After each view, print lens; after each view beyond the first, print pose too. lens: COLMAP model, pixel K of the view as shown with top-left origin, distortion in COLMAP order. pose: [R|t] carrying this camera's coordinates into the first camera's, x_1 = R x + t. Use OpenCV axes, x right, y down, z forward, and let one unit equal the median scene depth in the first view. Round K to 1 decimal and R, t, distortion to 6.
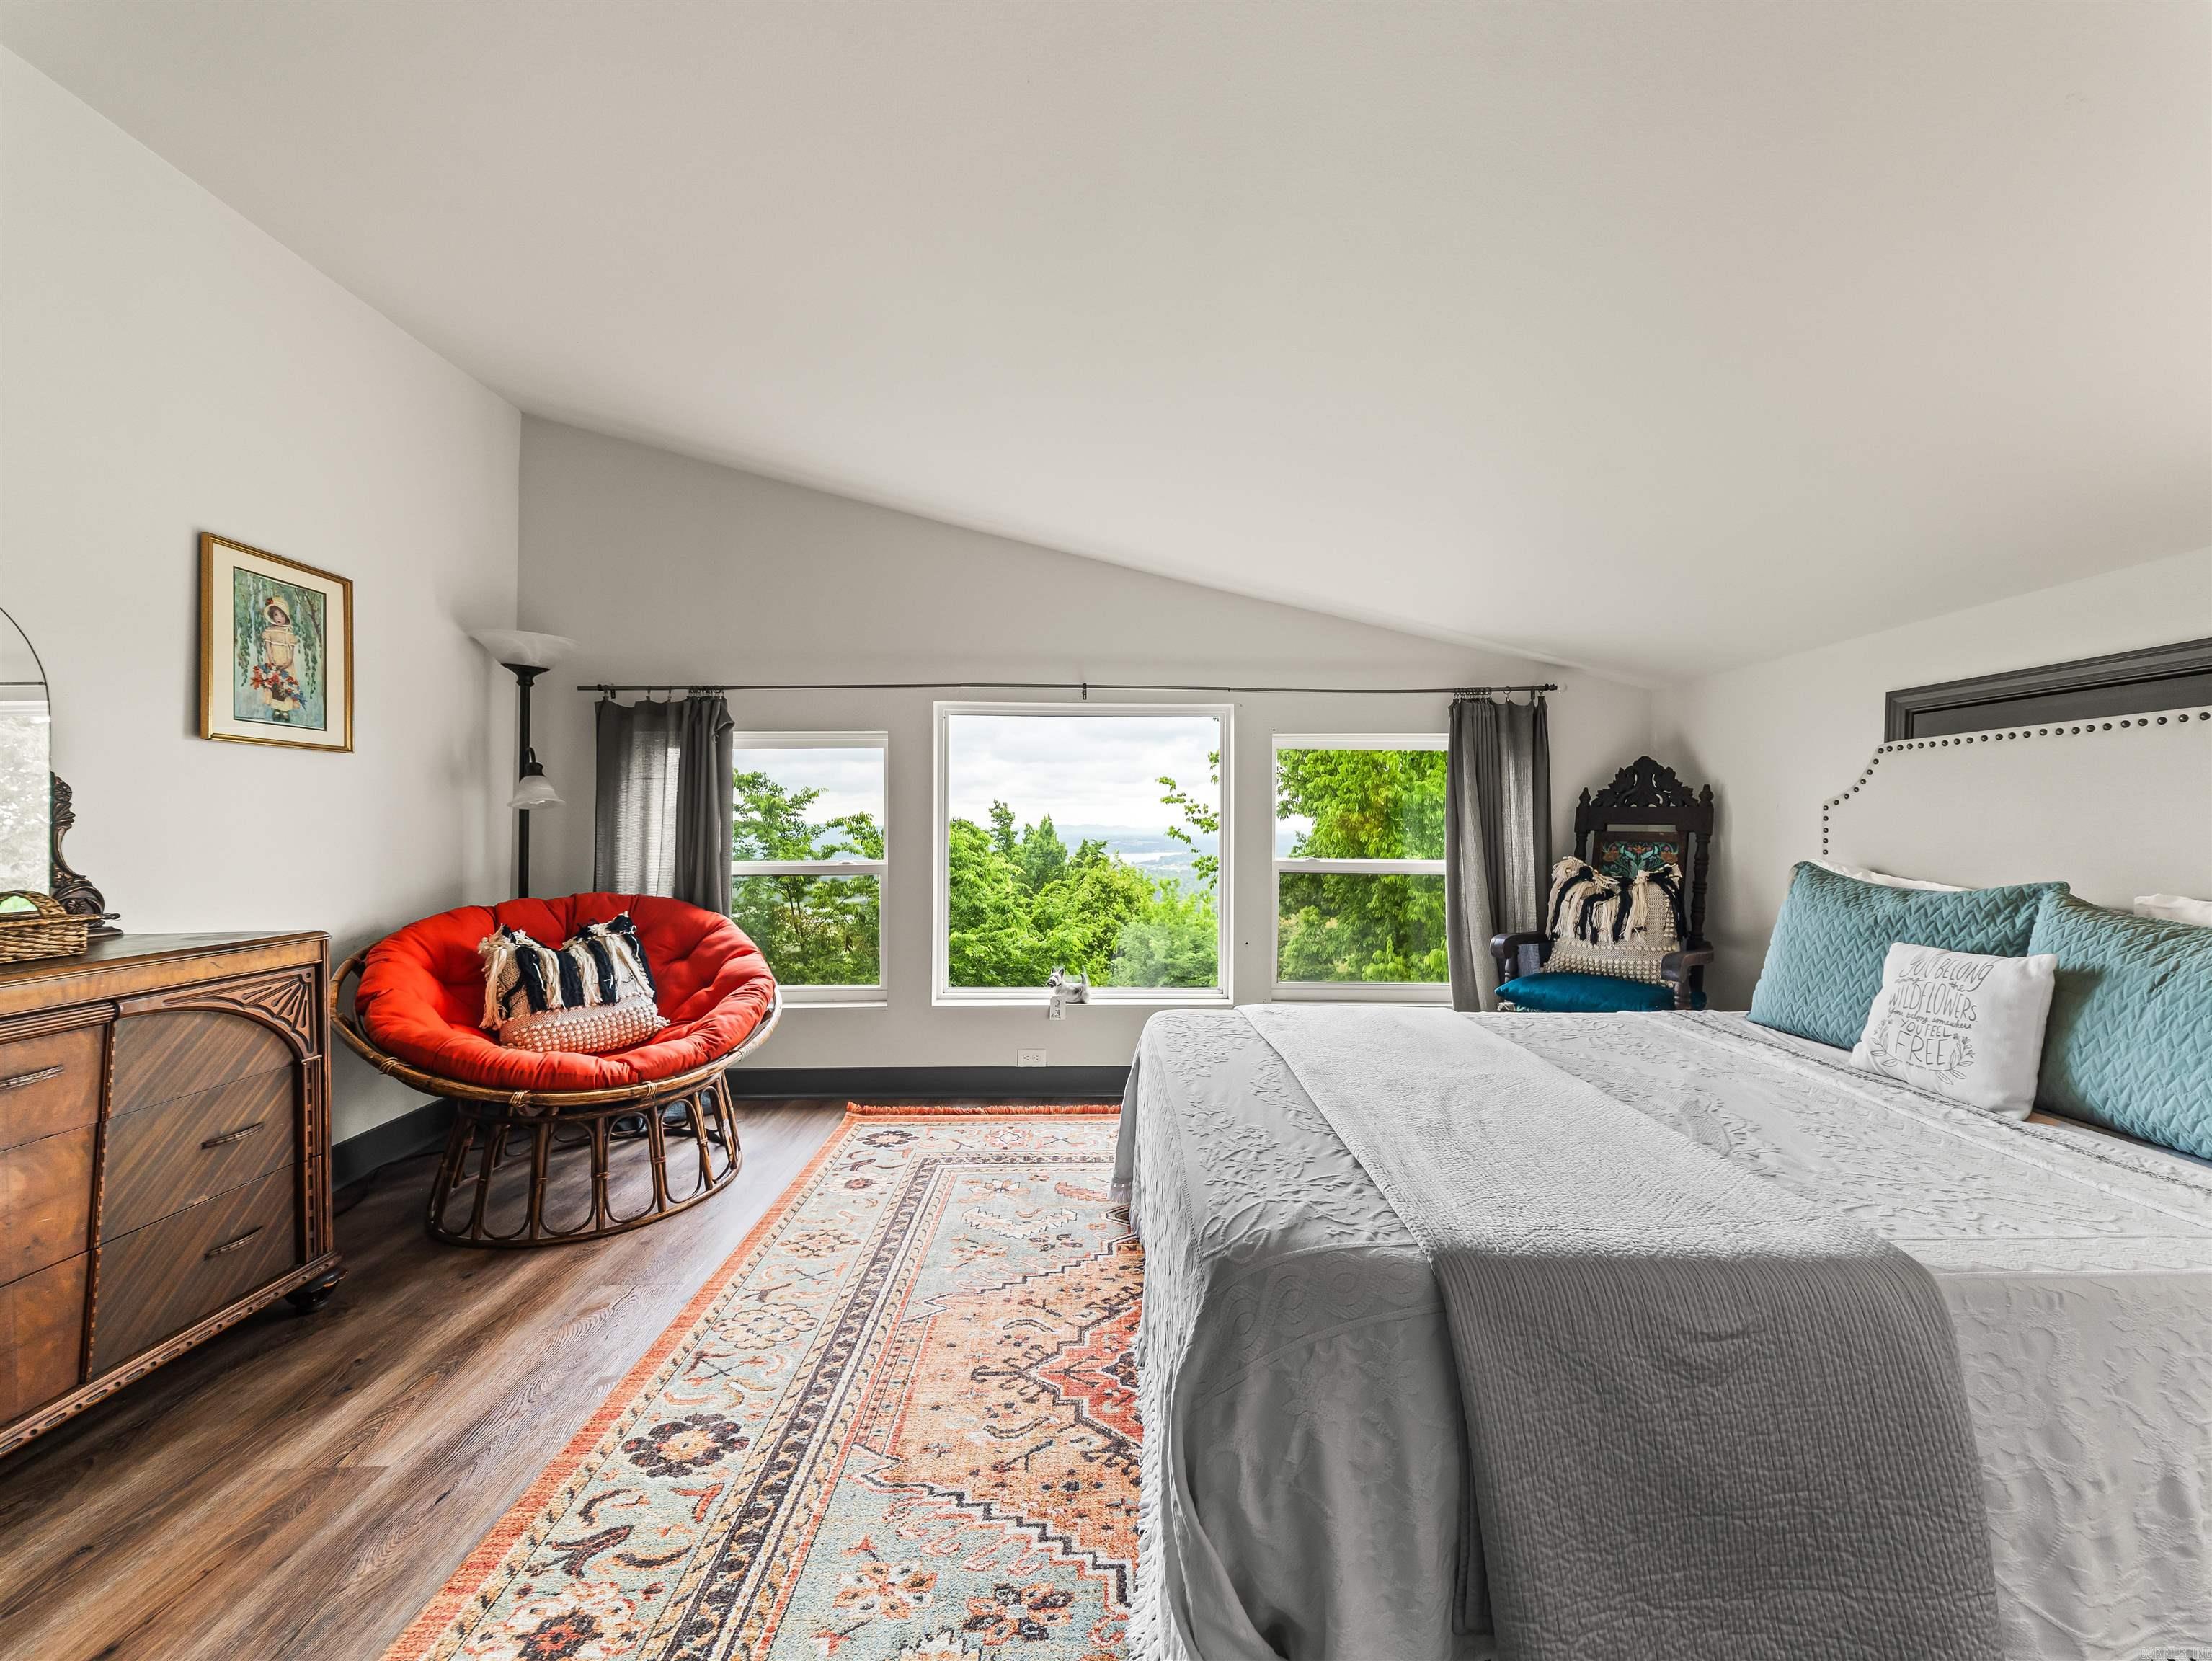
lens RADIAL K [[850.4, 0, 1103.5], [0, 850.4, 812.7], [0, 0, 1]] dist [0.041328, -0.018192]
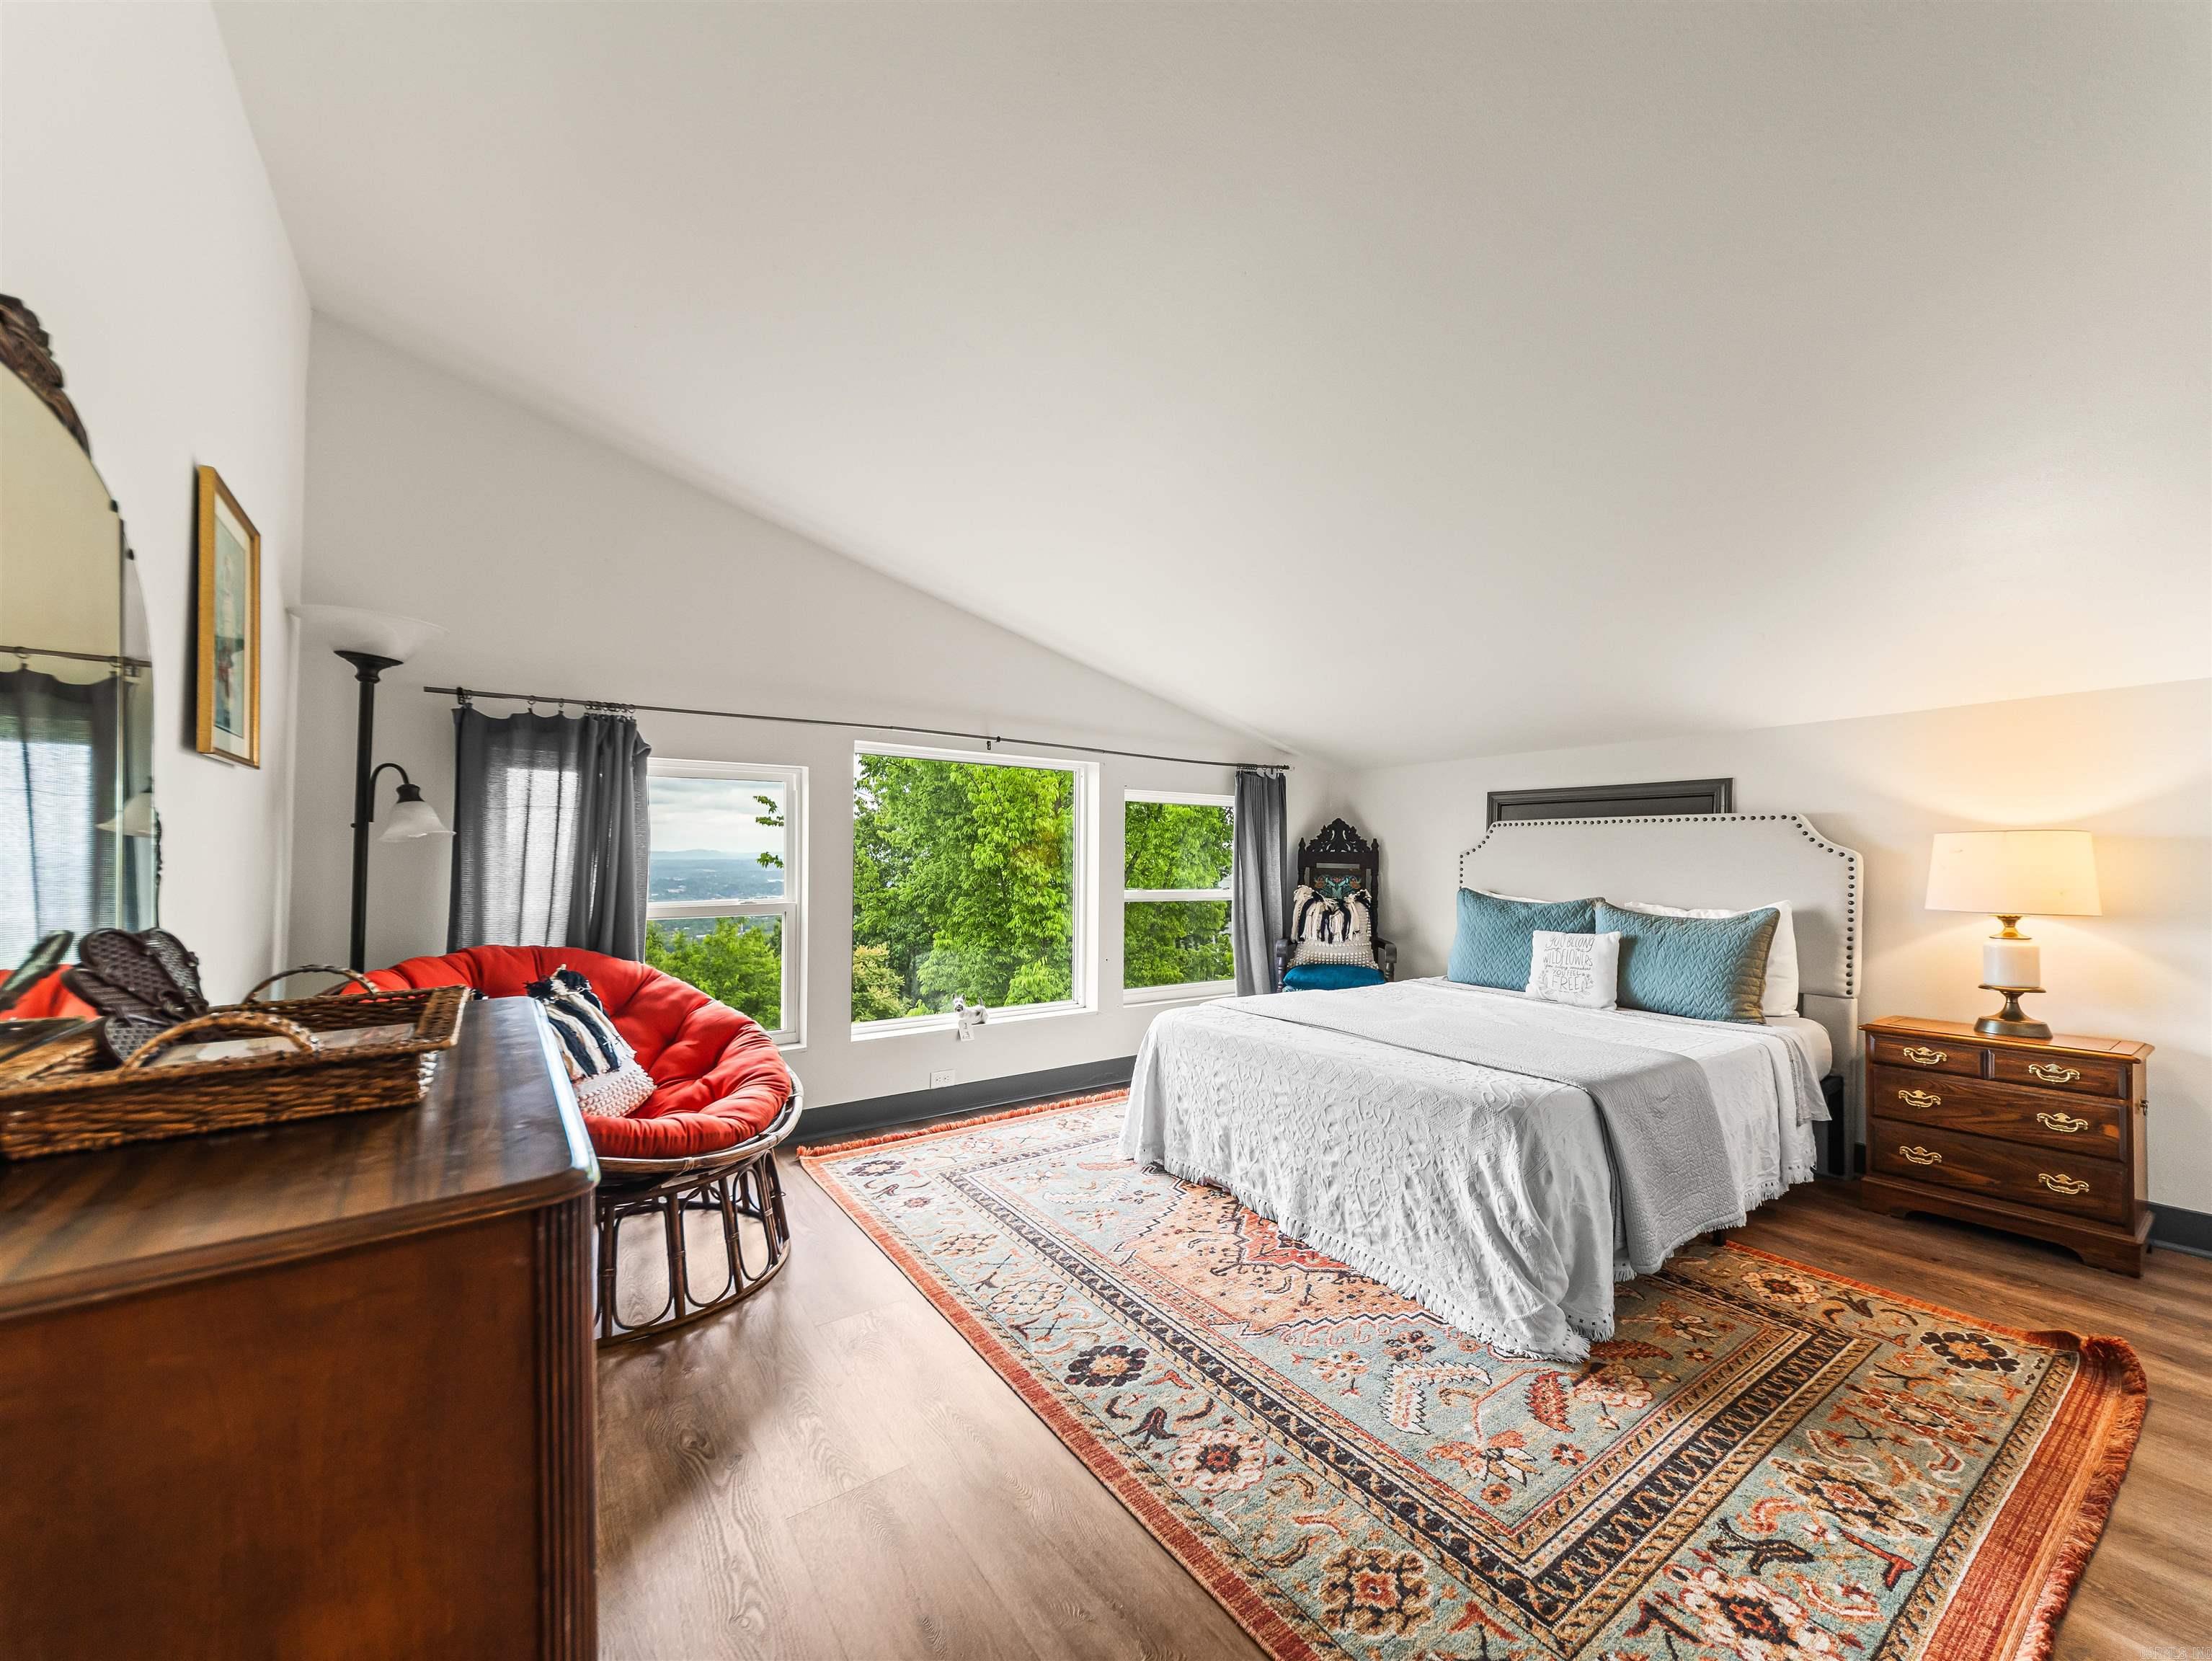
lens RADIAL K [[873.5, 0, 1109.3], [0, 873.5, 824.6], [0, 0, 1]] dist [0.022310, -0.000353]
pose [[0.817797, 0.026196, 0.574910, -0.626400], [-0.019820, 0.999653, -0.017356, -0.020638], [-0.575165, 0.002799, 0.818032, -0.028840]]
